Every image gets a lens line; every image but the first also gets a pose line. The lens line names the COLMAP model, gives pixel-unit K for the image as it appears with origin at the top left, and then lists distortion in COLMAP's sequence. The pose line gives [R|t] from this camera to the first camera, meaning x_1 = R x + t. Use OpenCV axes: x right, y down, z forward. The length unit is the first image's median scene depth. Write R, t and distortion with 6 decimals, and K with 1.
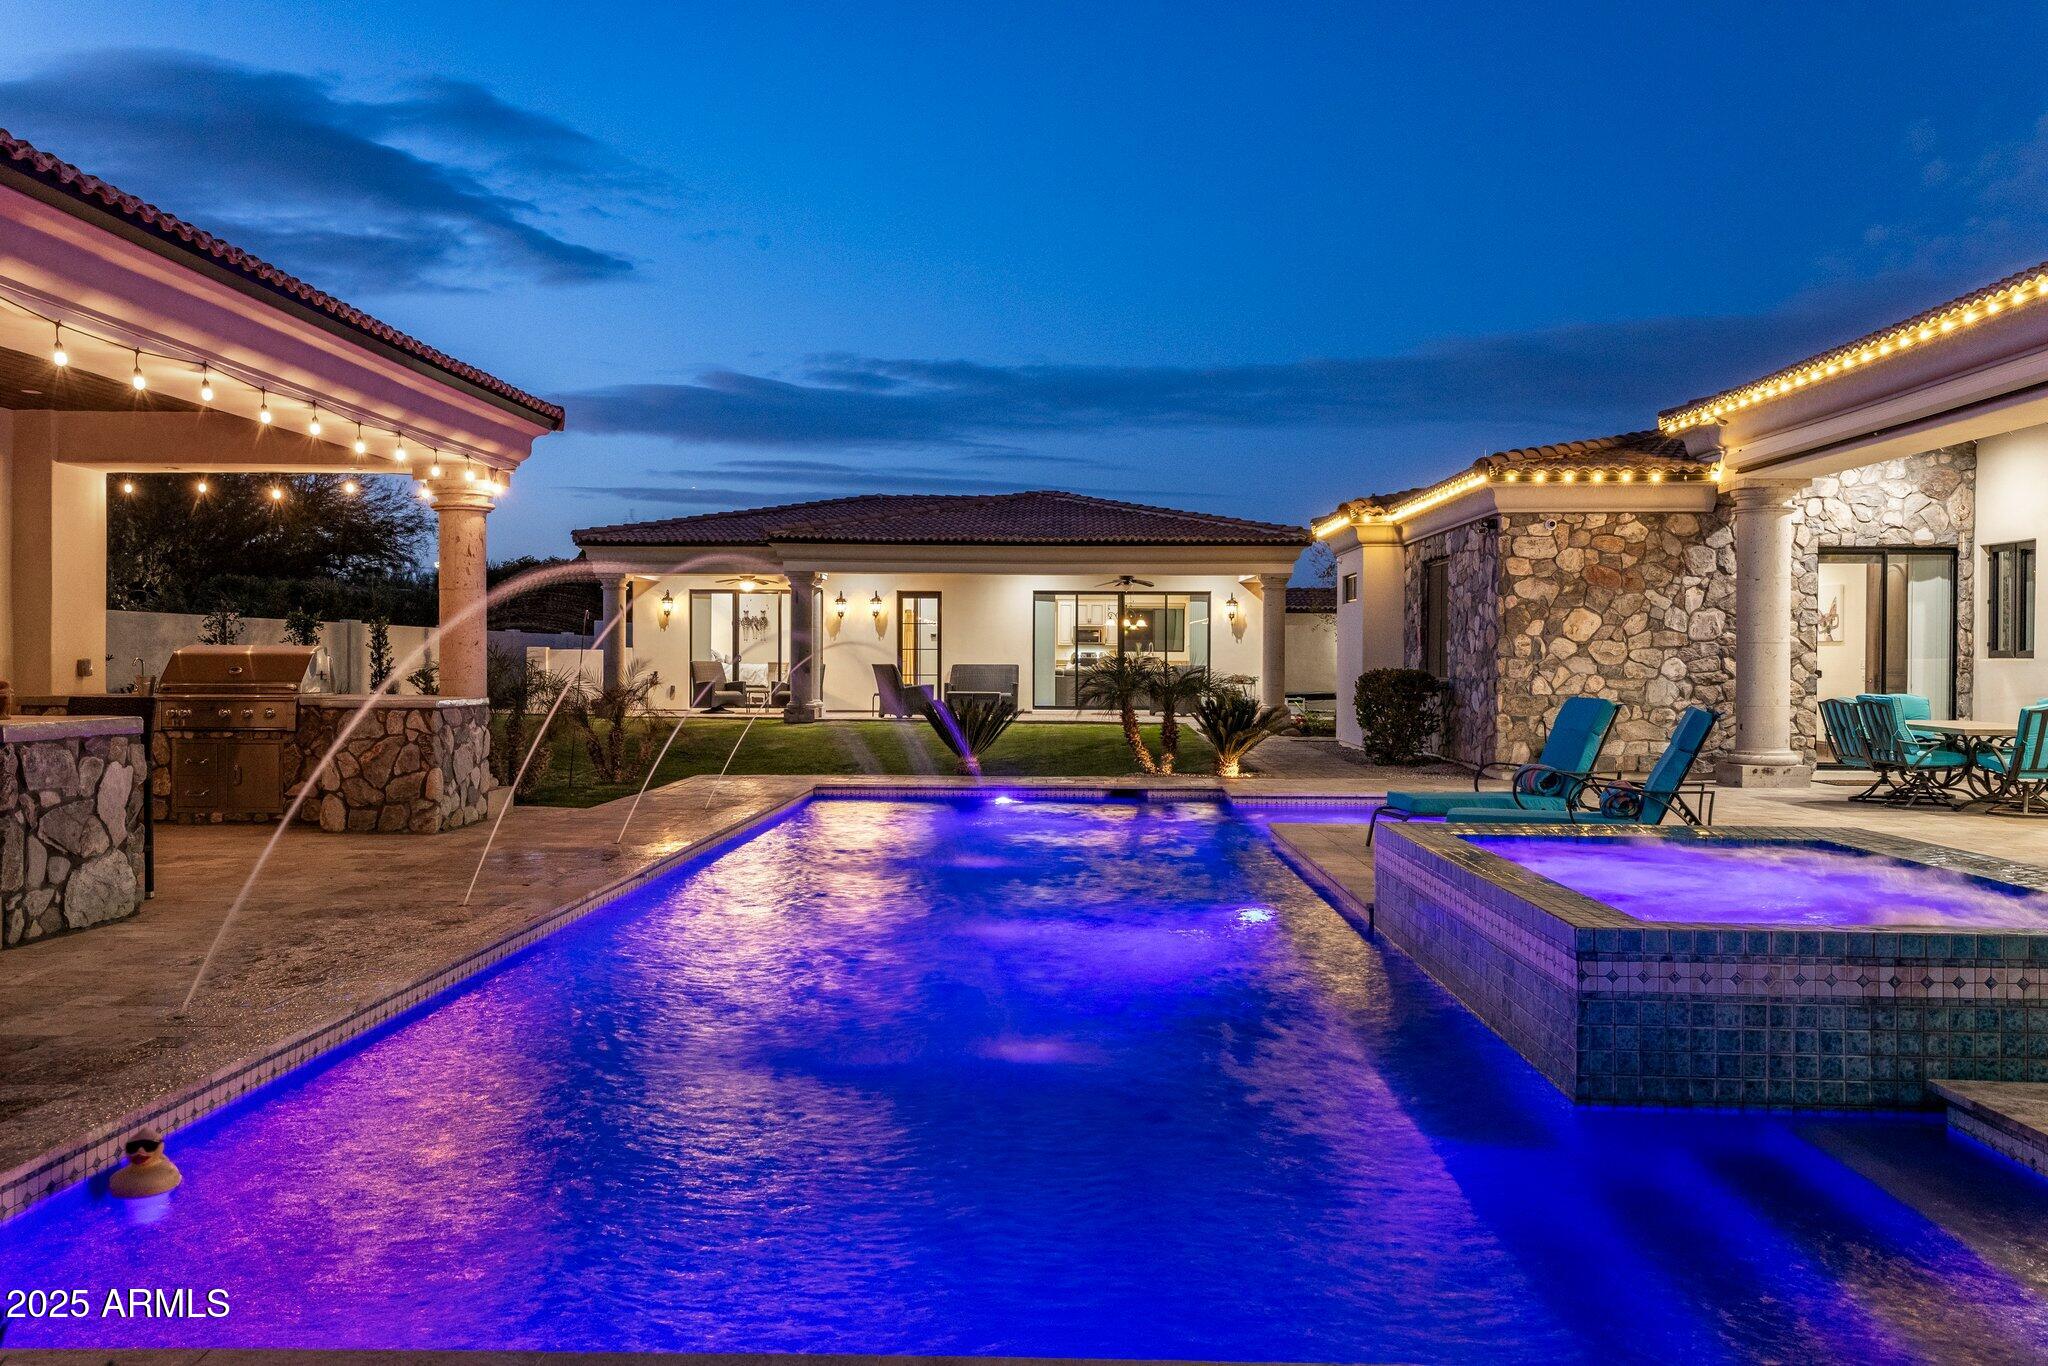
lens RADIAL K [[1608.9, 0, 1027.0], [0, 1608.9, 680.6], [0, 0, 1]] dist [0.048310, -0.001193]
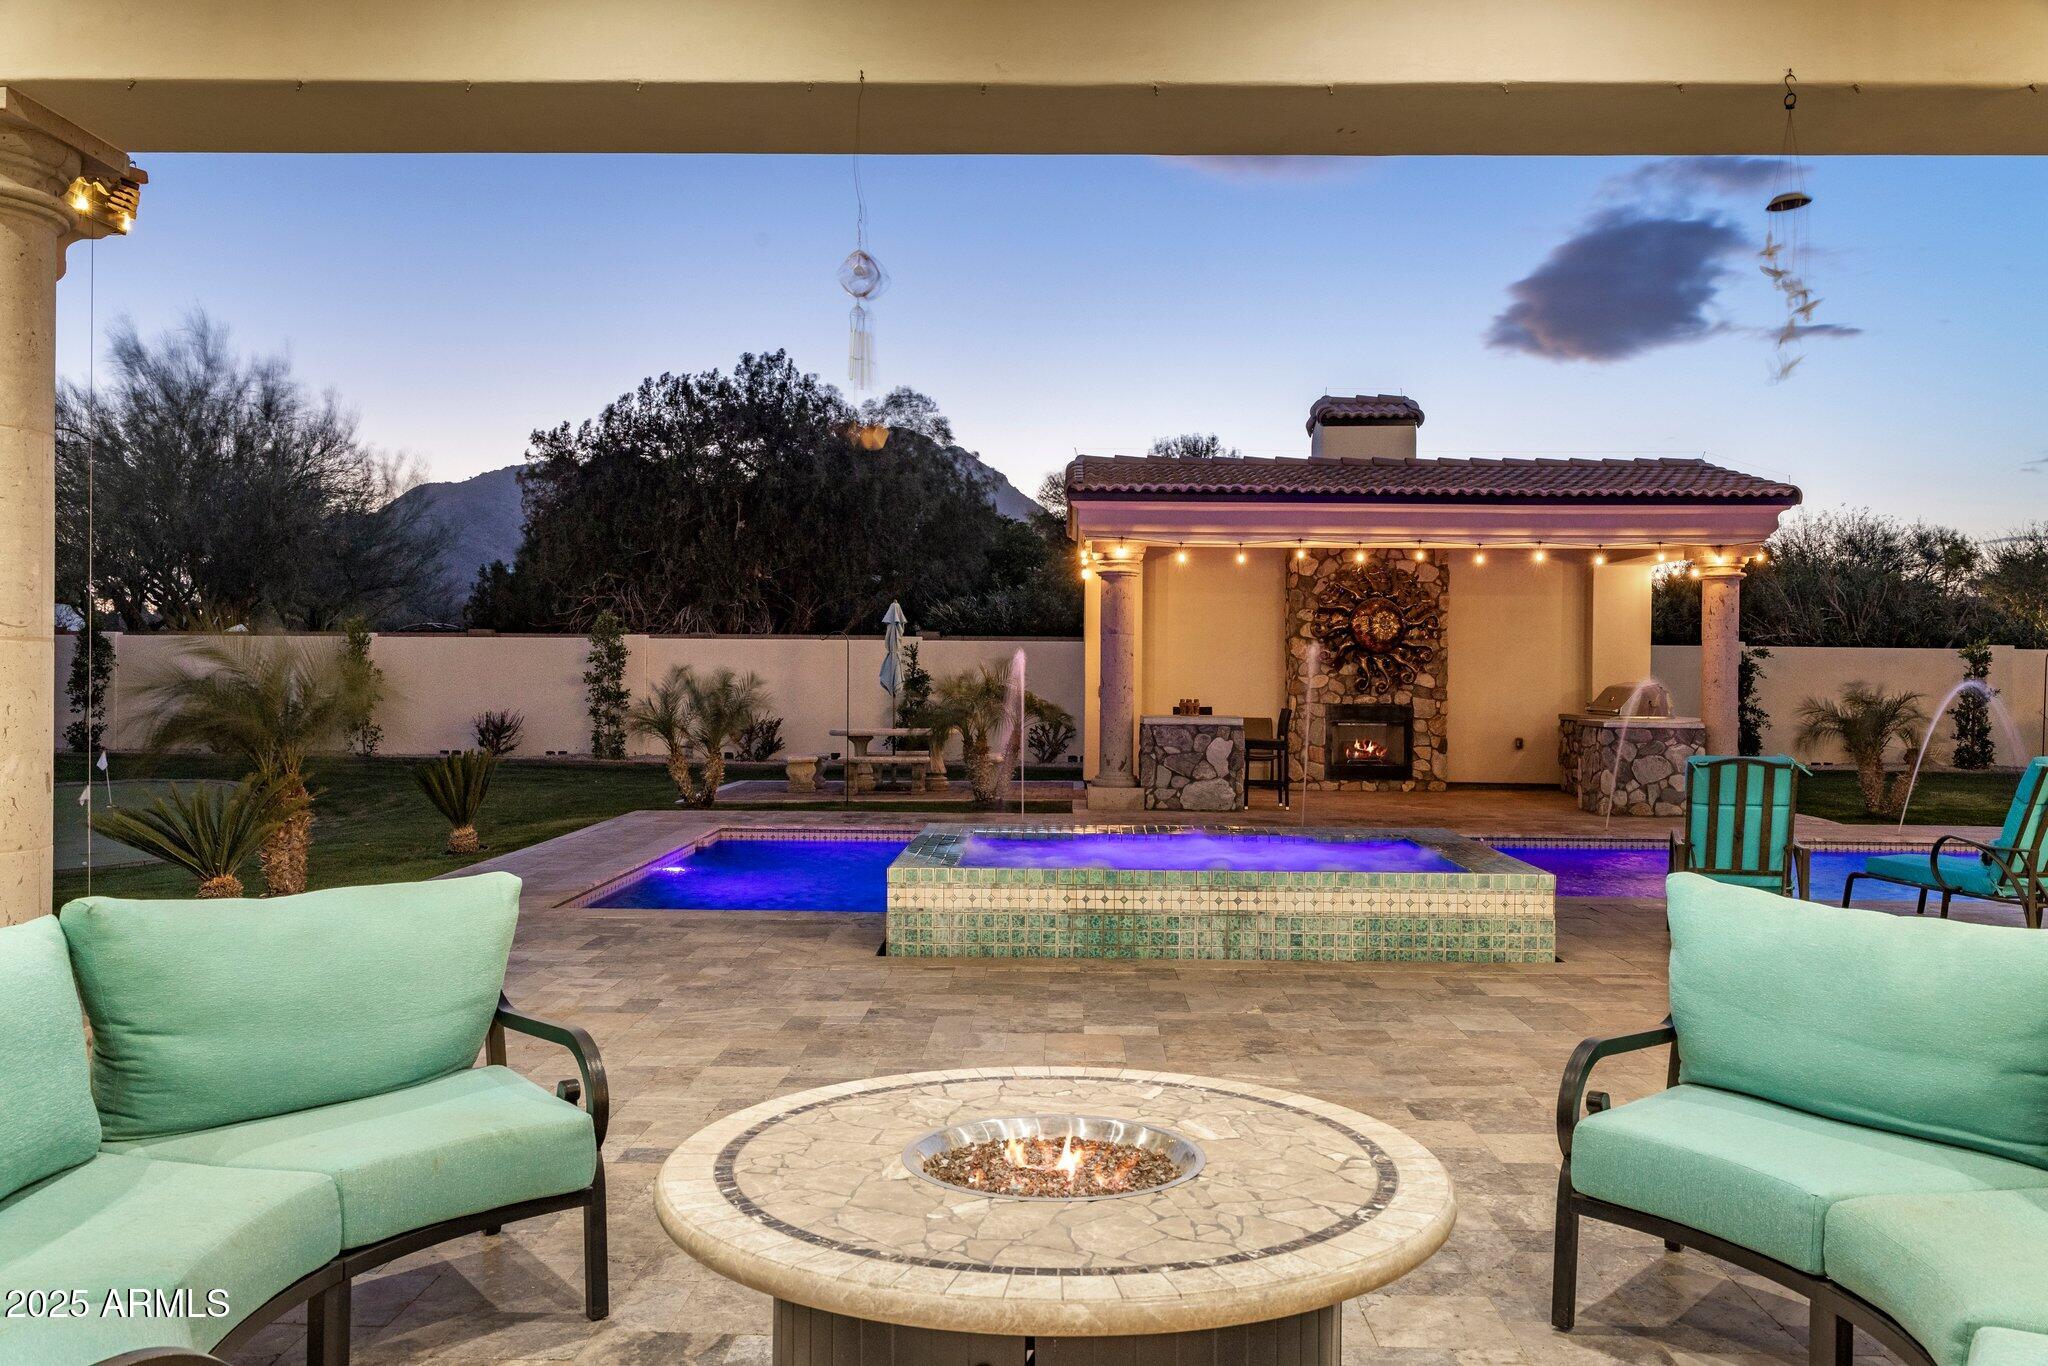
lens RADIAL K [[1636.9, 0, 1043.2], [0, 1636.9, 681.0], [0, 0, 1]] dist [-0.009932, 0.002967]
pose [[0.010750, 0.001925, -0.999940, 0.703651], [-0.021190, 0.999774, 0.001697, -0.010248], [0.999718, 0.021170, 0.010788, 0.329209]]
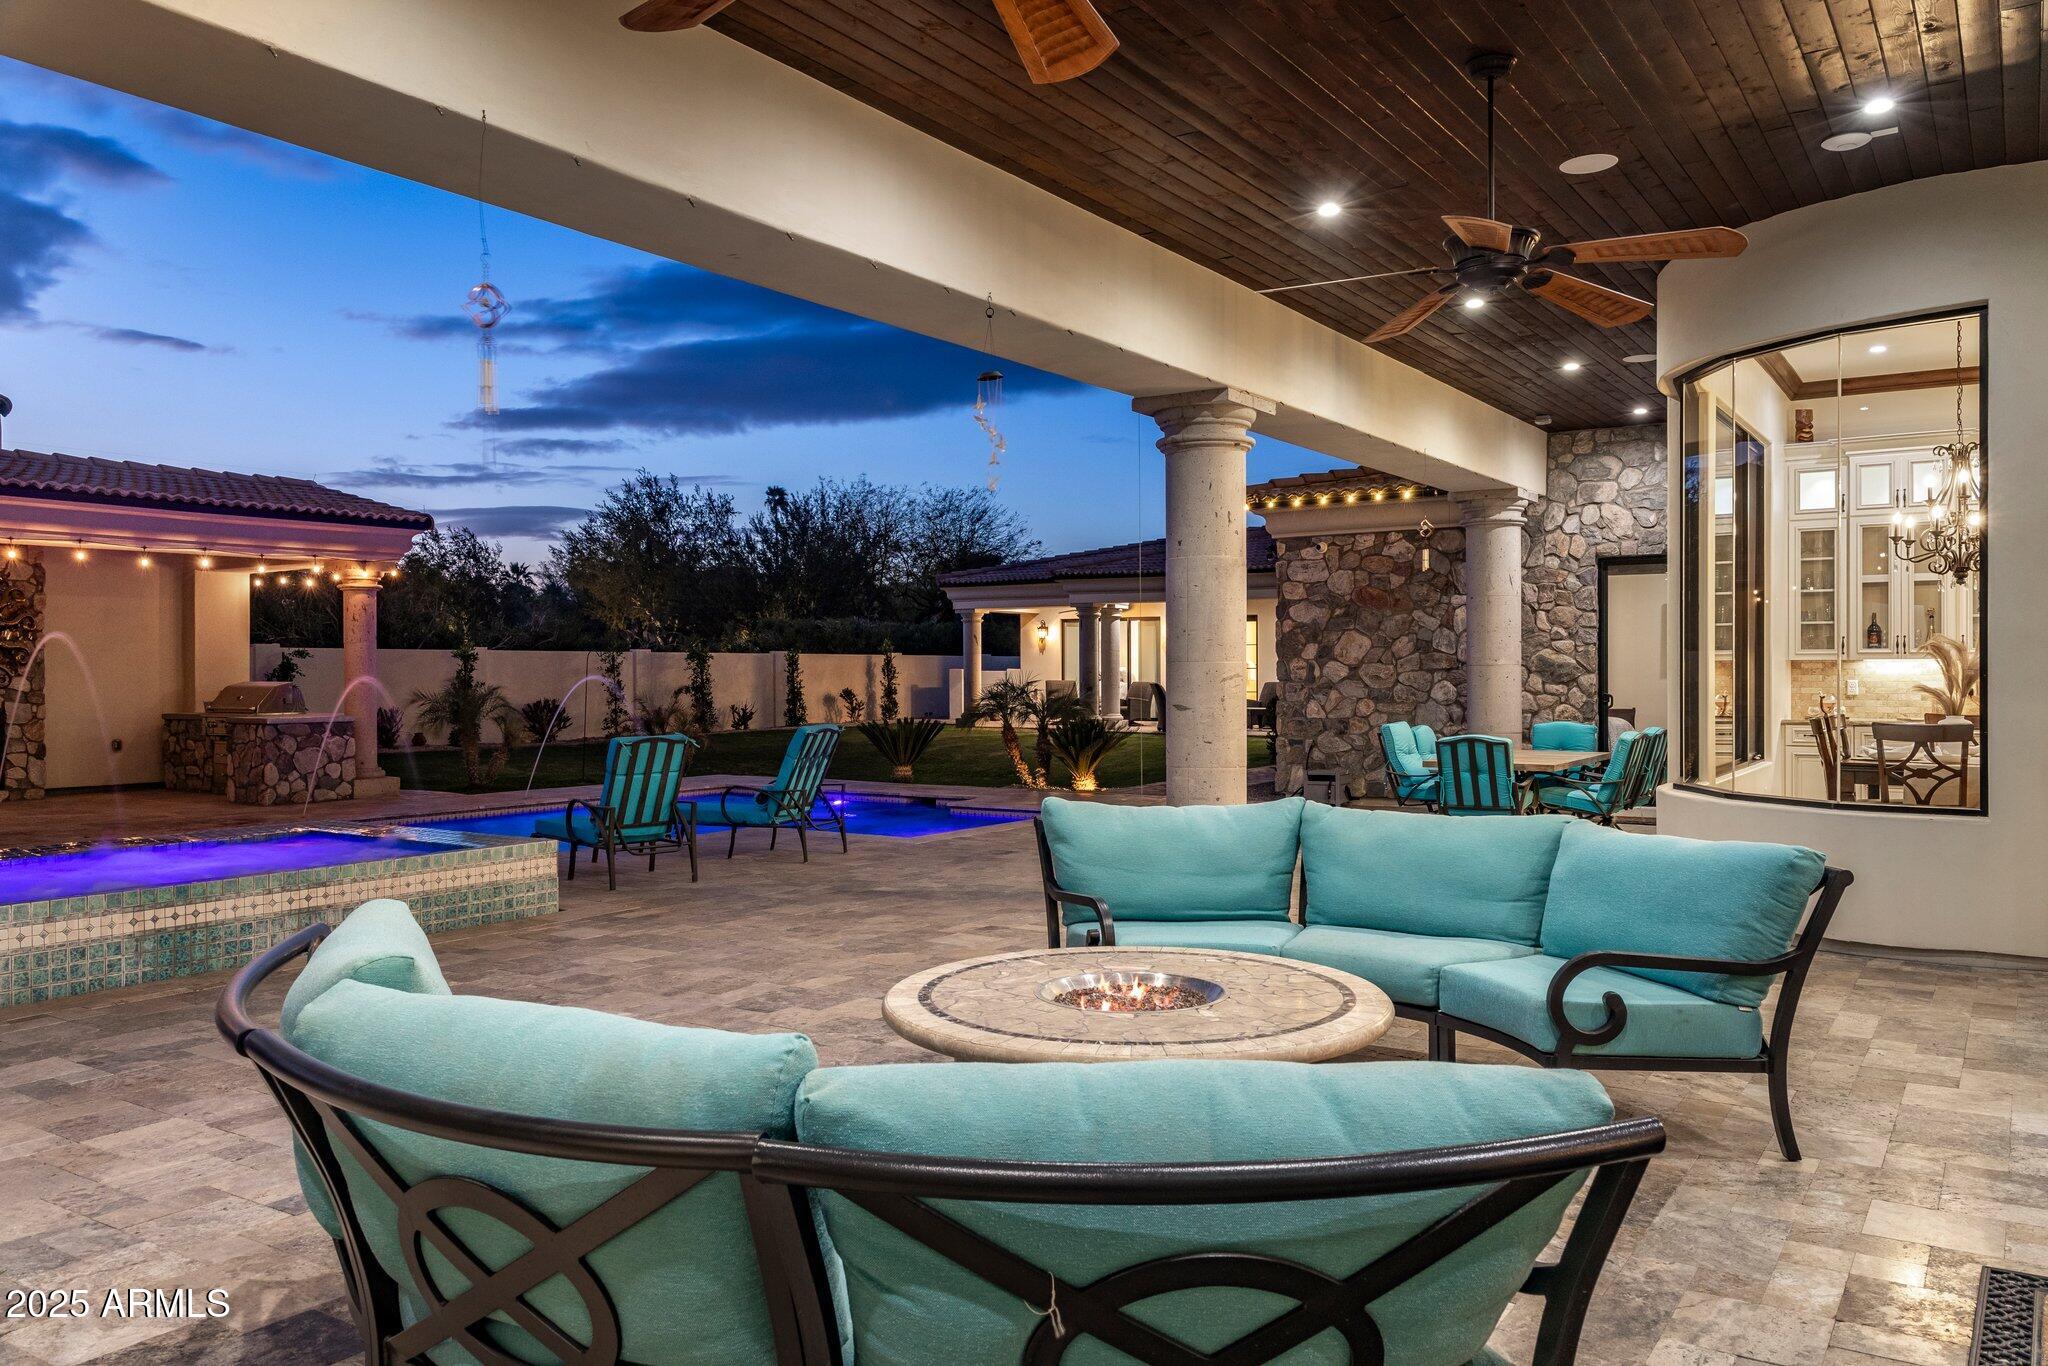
lens RADIAL K [[1458.7, 0, 1038.0], [0, 1458.7, 683.0], [0, 0, 1]] dist [0.003621, -0.002756]
pose [[0.848850, -0.003926, -0.528619, 0.651188], [0.001784, 0.999988, -0.004563, -0.009222], [0.528630, 0.002930, 0.848847, 0.144620]]
